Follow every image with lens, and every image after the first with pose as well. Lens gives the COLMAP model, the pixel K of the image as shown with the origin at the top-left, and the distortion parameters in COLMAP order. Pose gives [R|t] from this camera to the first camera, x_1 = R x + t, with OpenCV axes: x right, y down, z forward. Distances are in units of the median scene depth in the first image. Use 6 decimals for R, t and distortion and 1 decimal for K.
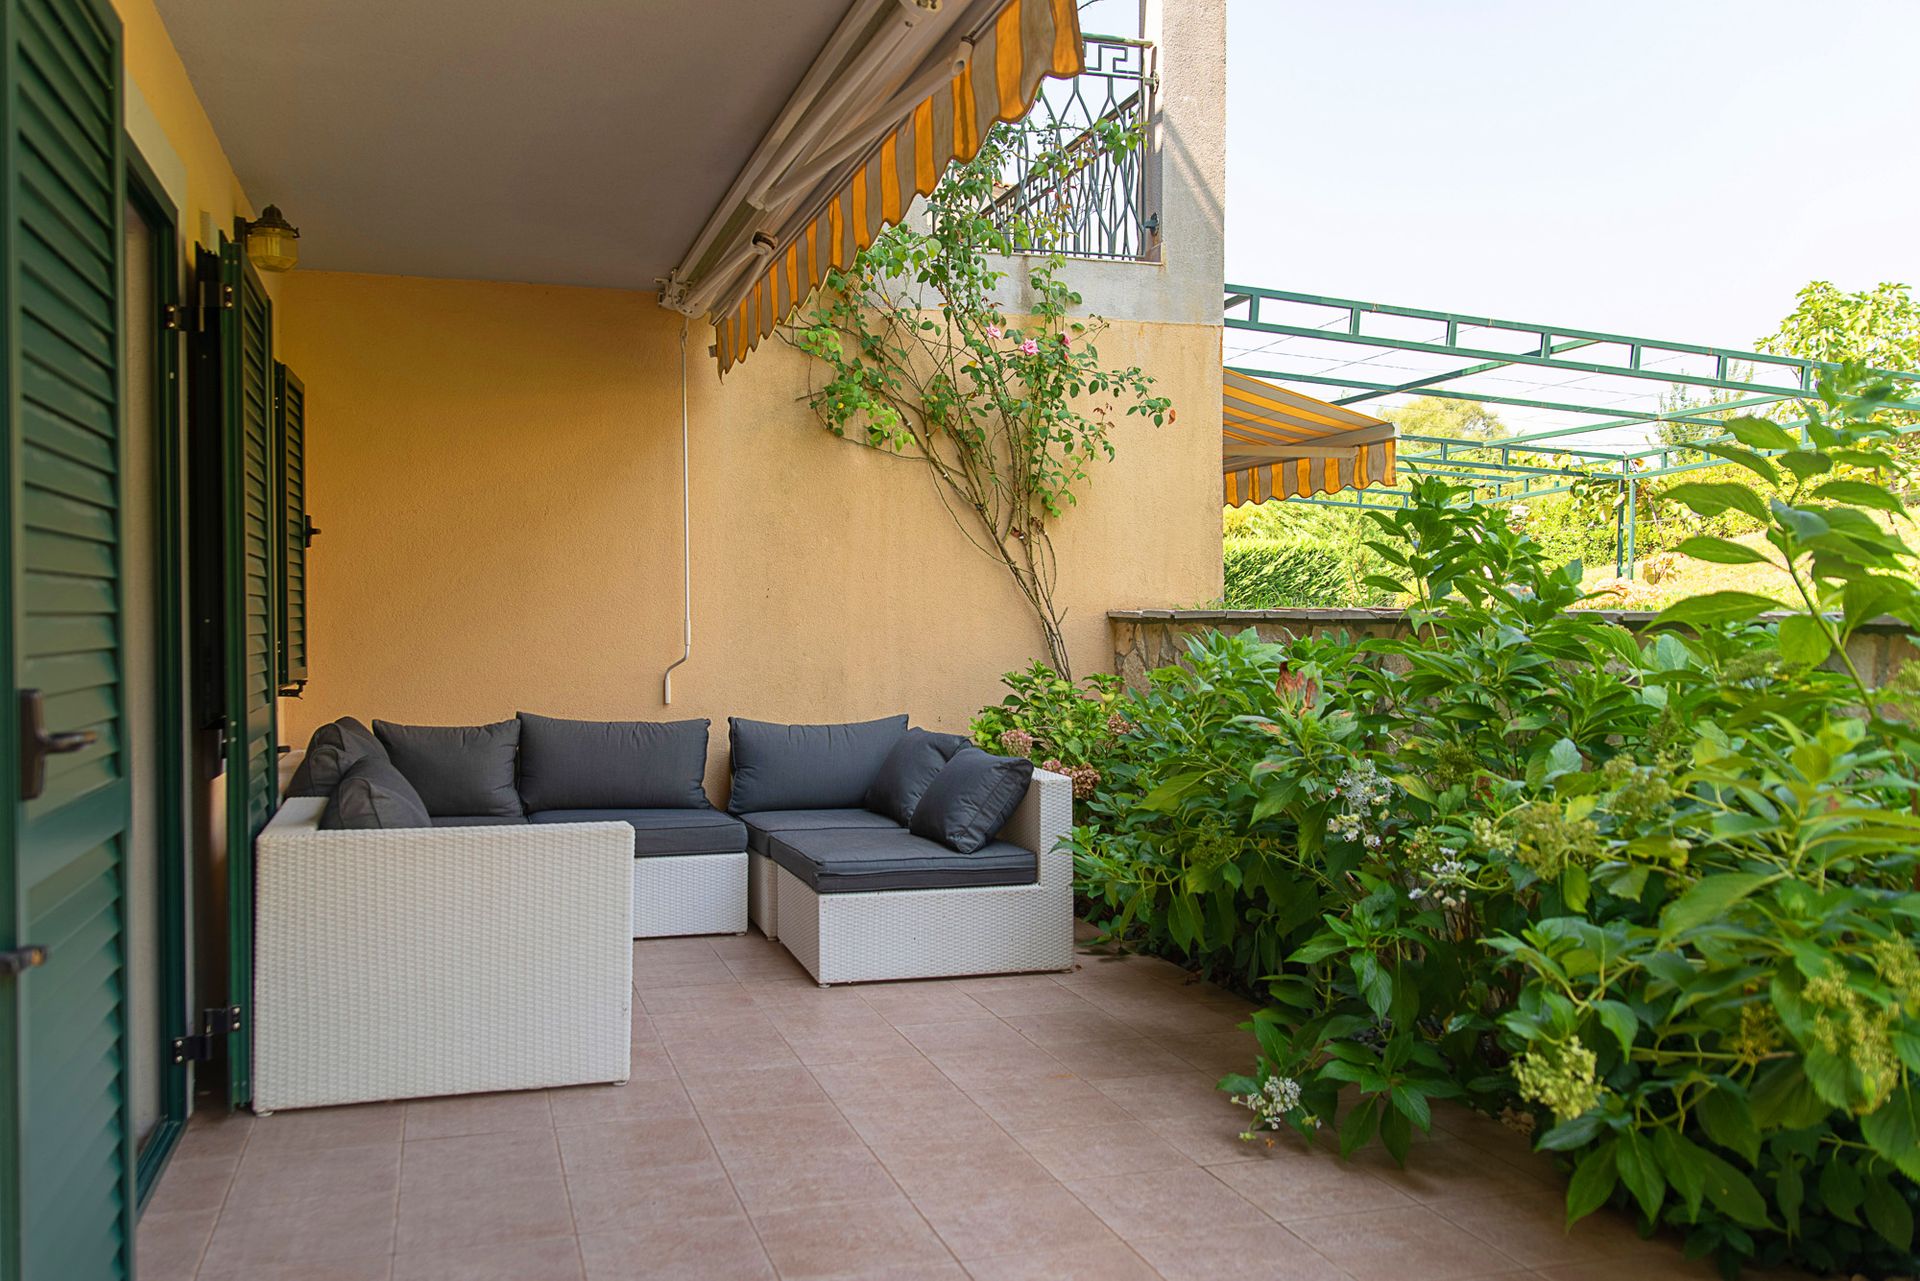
lens RADIAL K [[1558.0, 0, 960.0], [0, 1558.0, 640.5], [0, 0, 1]] dist [0.005615, 0.008654]
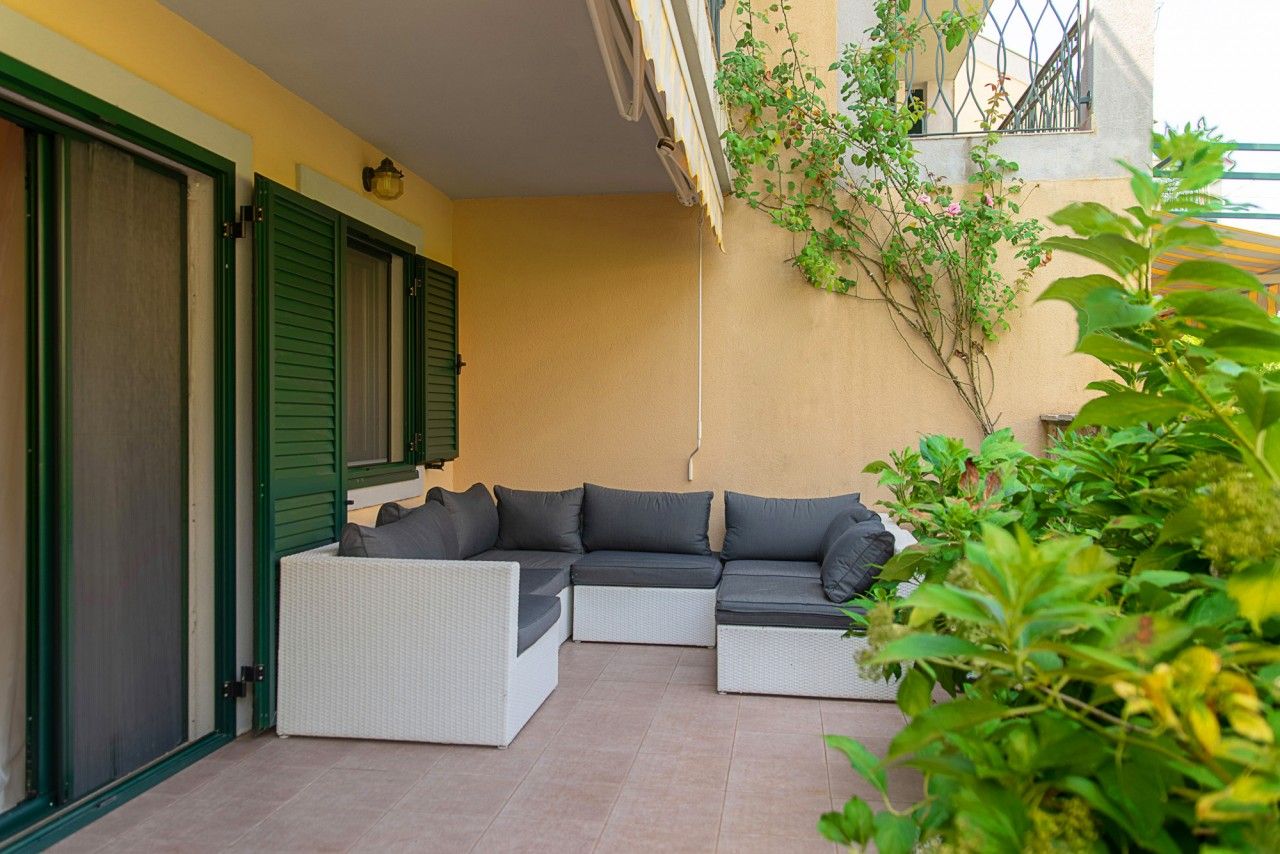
lens RADIAL K [[1038.7, 0, 640.0], [0, 1038.7, 427.0], [0, 0, 1]] dist [0.005615, 0.008654]
pose [[0.899746, 0.004479, -0.436391, 0.180947], [-0.008579, 0.999936, -0.007424, -0.000512], [0.436330, 0.010424, 0.899726, 0.120825]]
